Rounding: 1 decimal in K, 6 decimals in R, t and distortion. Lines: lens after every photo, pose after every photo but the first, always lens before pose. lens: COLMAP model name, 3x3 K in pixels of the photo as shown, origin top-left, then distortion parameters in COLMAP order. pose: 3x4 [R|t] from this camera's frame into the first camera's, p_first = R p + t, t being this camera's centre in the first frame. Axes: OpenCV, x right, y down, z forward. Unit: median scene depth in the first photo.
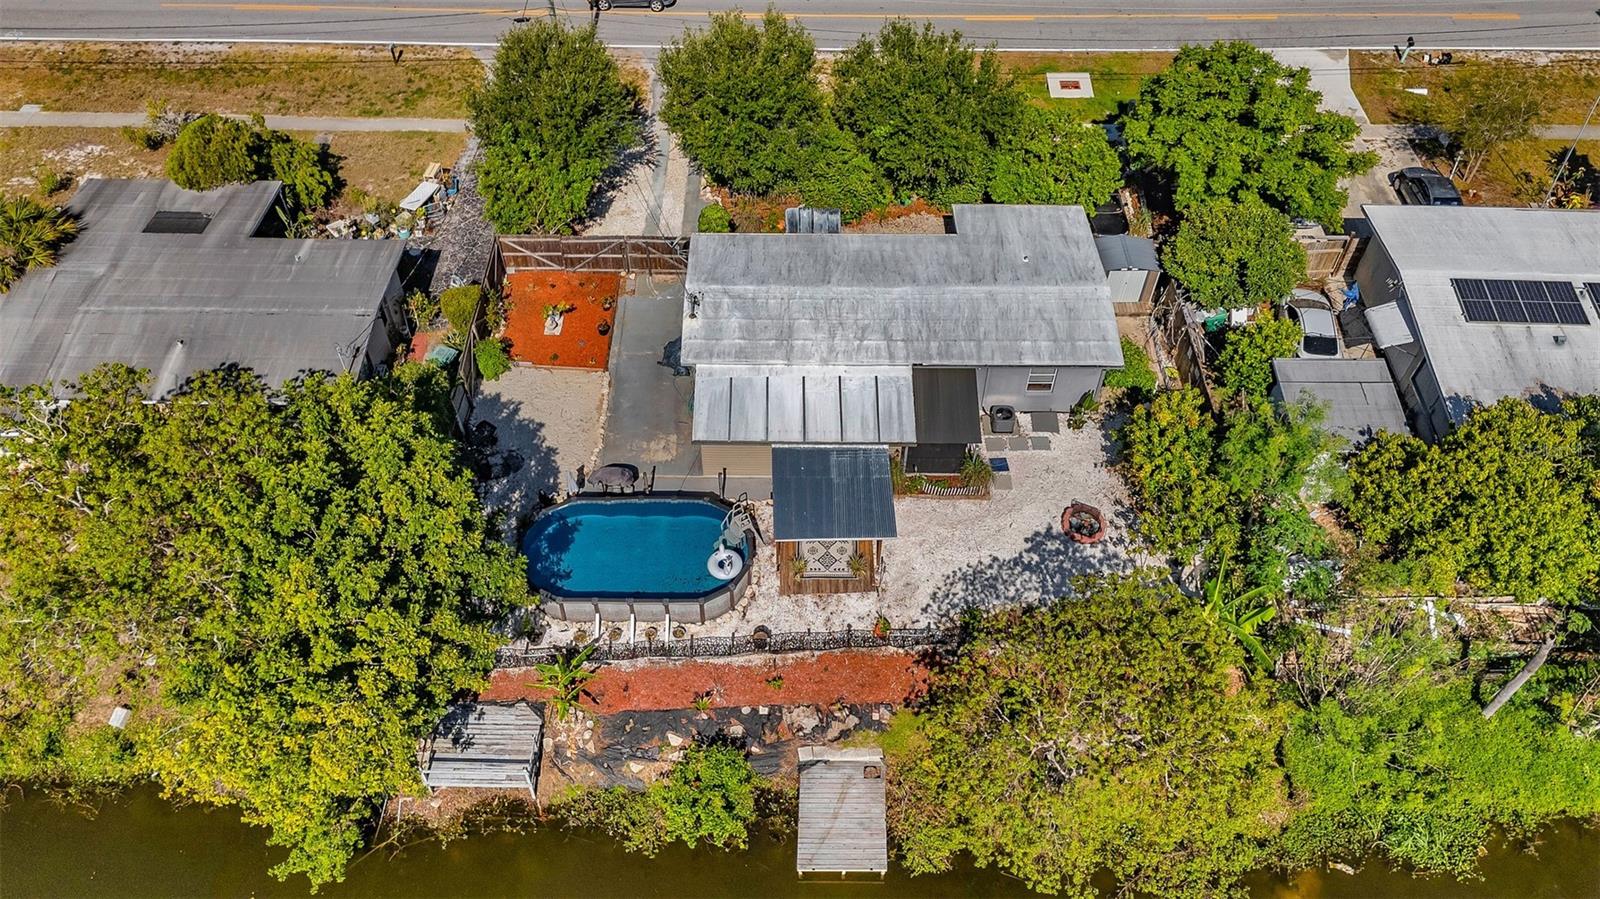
lens RADIAL K [[1180.6, 0, 800.7], [0, 1180.6, 447.4], [0, 0, 1]] dist [0.070790, -0.061401]
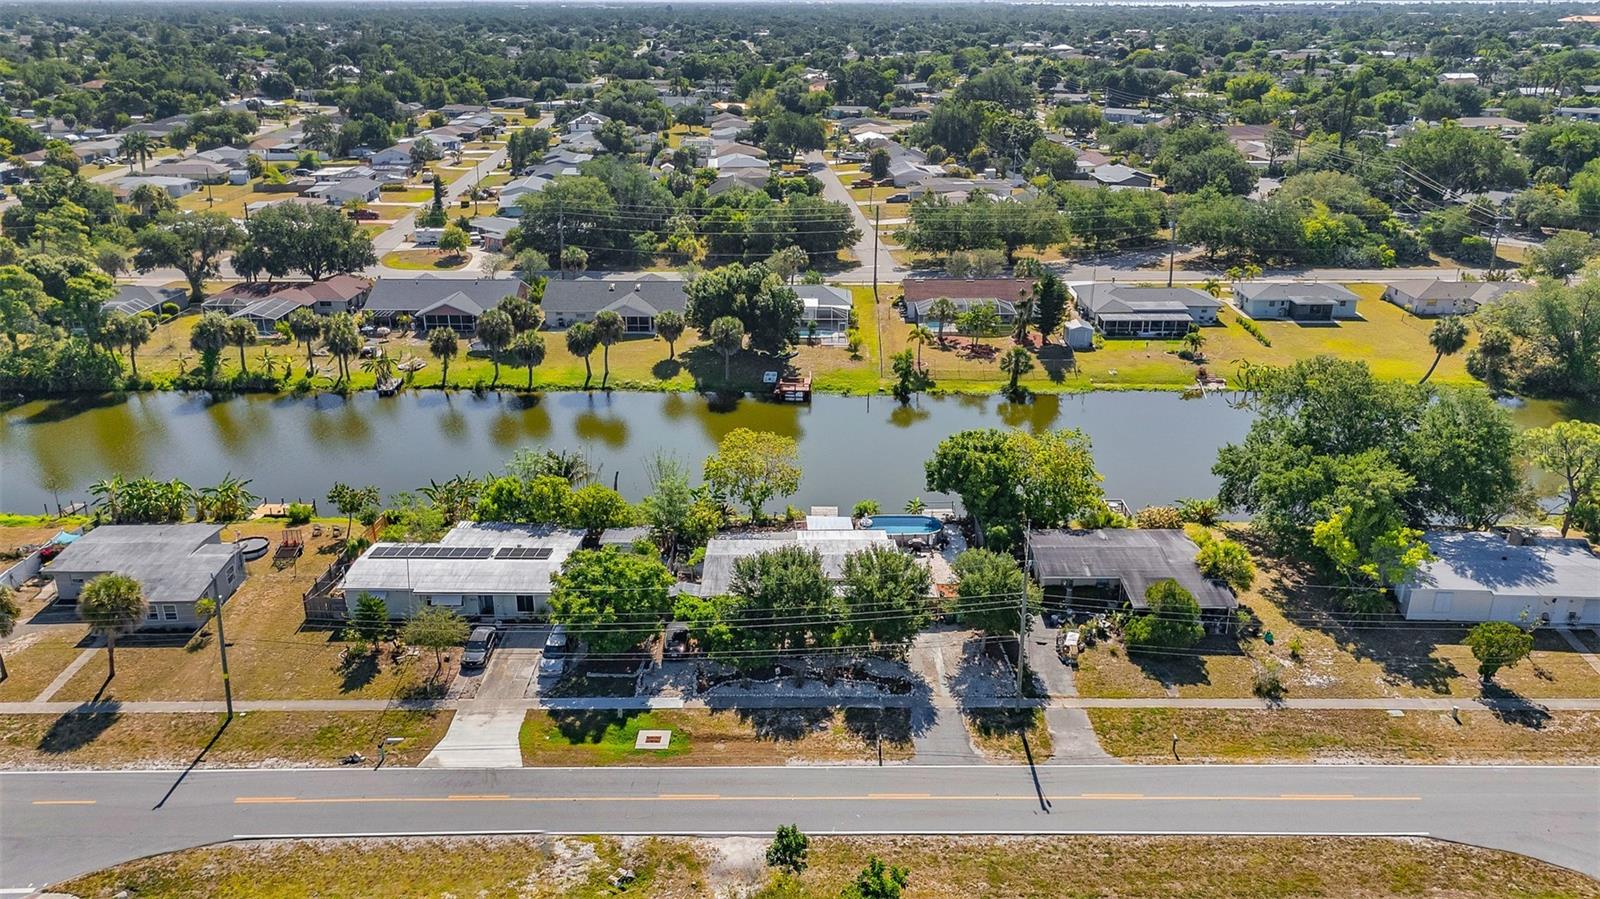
lens RADIAL K [[1178.8, 0, 800.0], [0, 1178.8, 449.5], [0, 0, 1]] dist [0.076817, -0.069735]
pose [[-0.999975, -0.003349, -0.006180, 0.107492], [-0.006953, 0.342204, 0.939600, -2.441877], [-0.001032, 0.939620, -0.342219, 1.698449]]
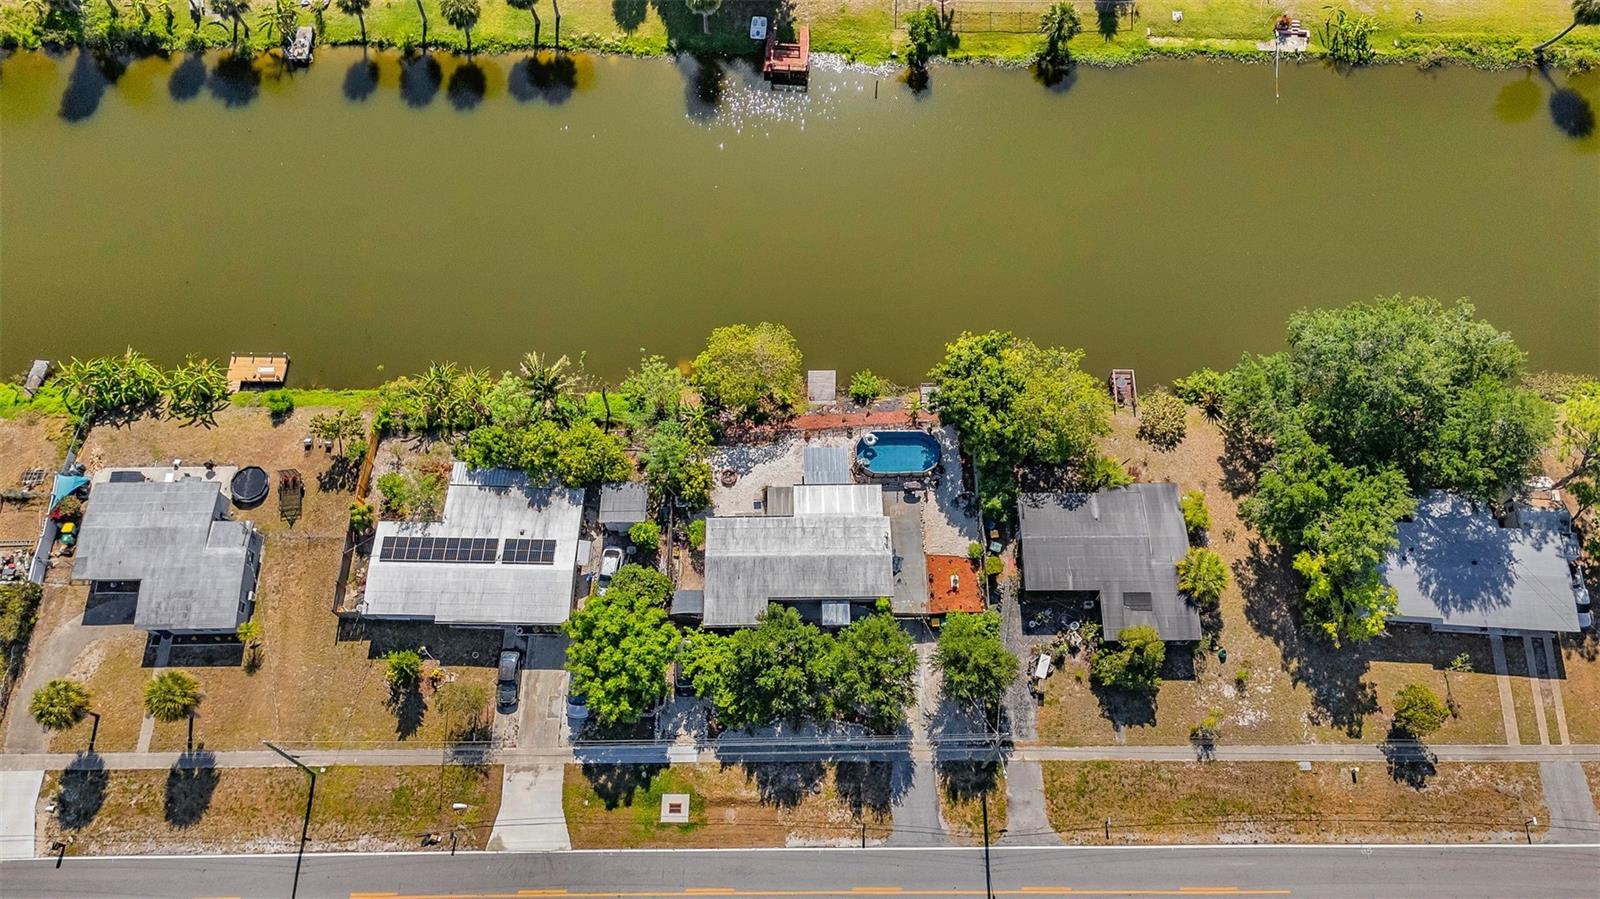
lens RADIAL K [[1178.8, 0, 800.0], [0, 1178.8, 449.5], [0, 0, 1]] dist [0.076817, -0.069735]
pose [[-0.999954, 0.006349, -0.007231, 0.101602], [-0.009233, -0.421241, 0.906902, -2.272933], [0.002712, 0.906926, 0.421281, -0.143079]]
